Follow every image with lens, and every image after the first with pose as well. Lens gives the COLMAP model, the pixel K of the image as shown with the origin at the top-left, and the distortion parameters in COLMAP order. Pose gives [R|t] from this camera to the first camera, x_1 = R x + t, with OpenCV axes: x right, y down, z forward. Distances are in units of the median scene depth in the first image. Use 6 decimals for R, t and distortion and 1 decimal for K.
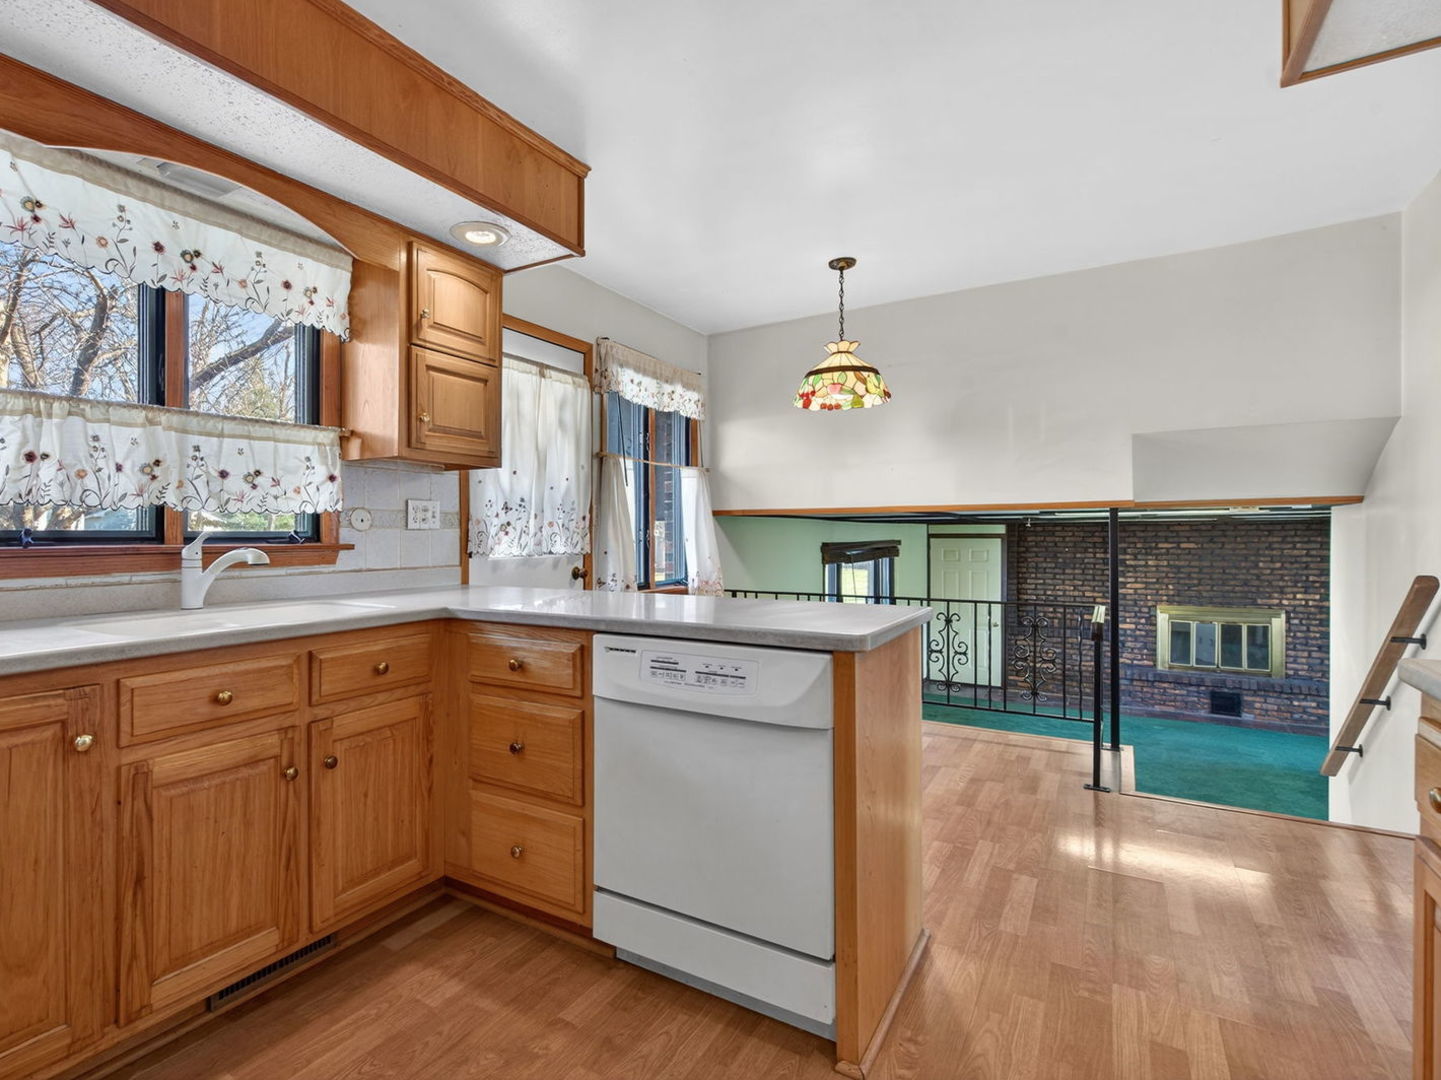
lens RADIAL K [[715.9, 0, 628.7], [0, 715.9, 539.2], [0, 0, 1]] dist [-0.002165, 0.000288]
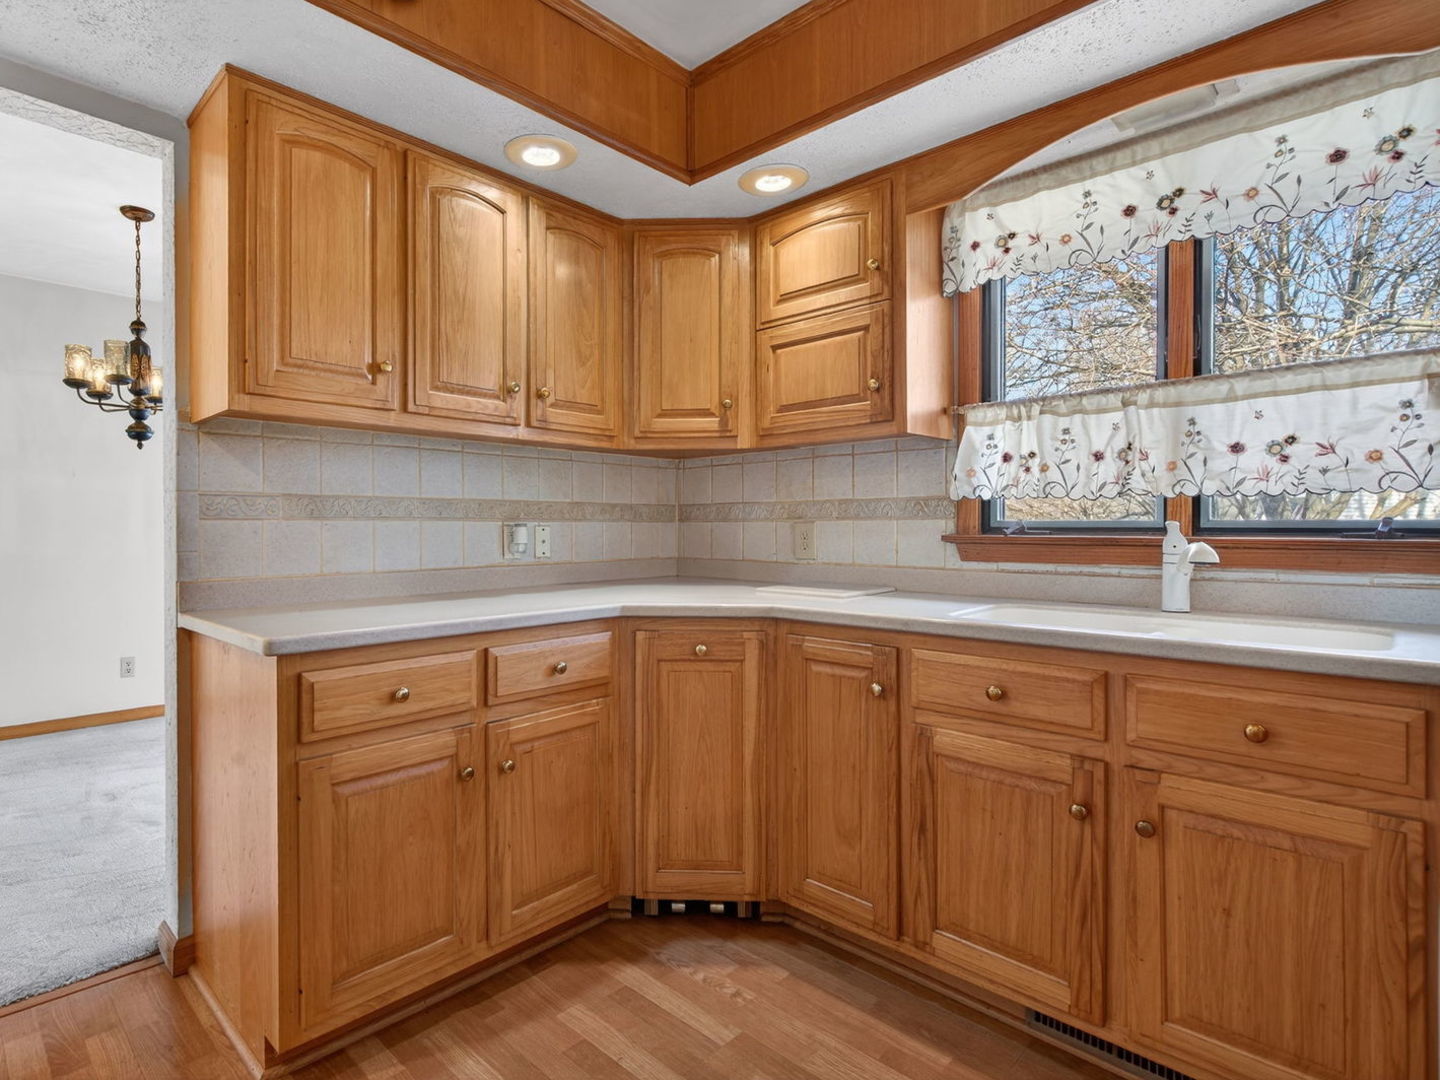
lens RADIAL K [[739.2, 0, 608.4], [0, 739.2, 529.2], [0, 0, 1]] dist [-0.004478, 0.001883]
pose [[-0.225342, 0.006700, -0.974257, 0.406623], [-0.005555, 0.999951, 0.008161, -0.004672], [0.974264, 0.007251, -0.225294, 0.549643]]
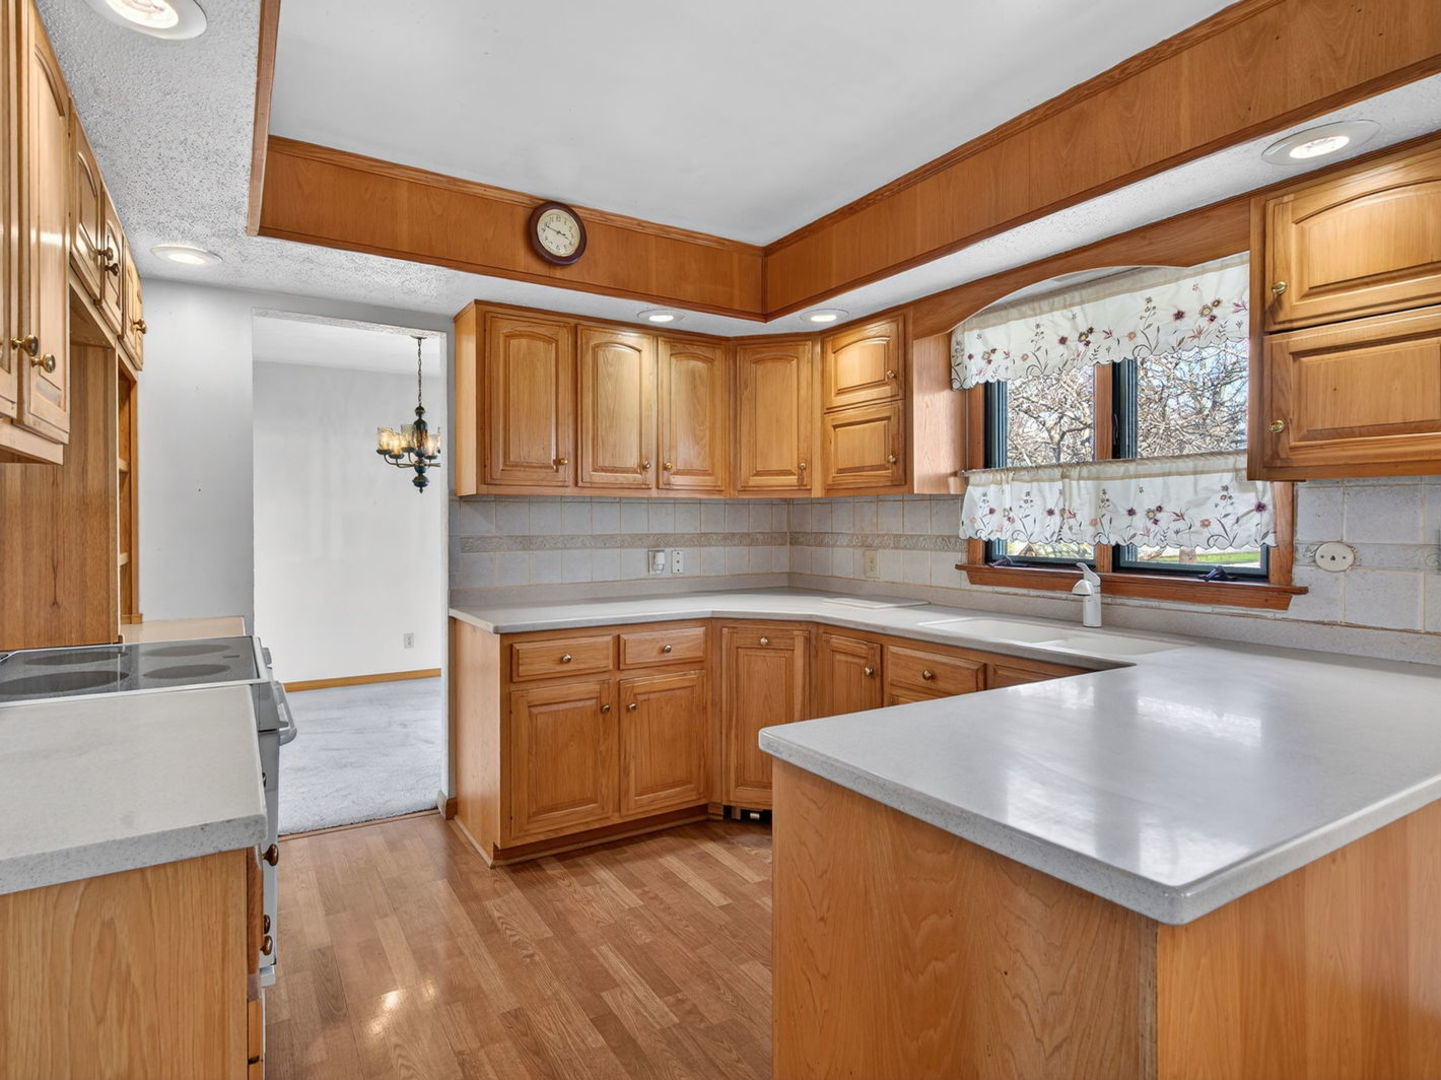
lens RADIAL K [[732.0, 0, 650.1], [0, 732.0, 517.8], [0, 0, 1]] dist [-0.000221, -0.000557]
pose [[-0.450004, 0.002233, -0.893024, 0.833178], [-0.003924, 0.999982, 0.004477, -0.089722], [0.893018, 0.005519, -0.449987, 0.906051]]
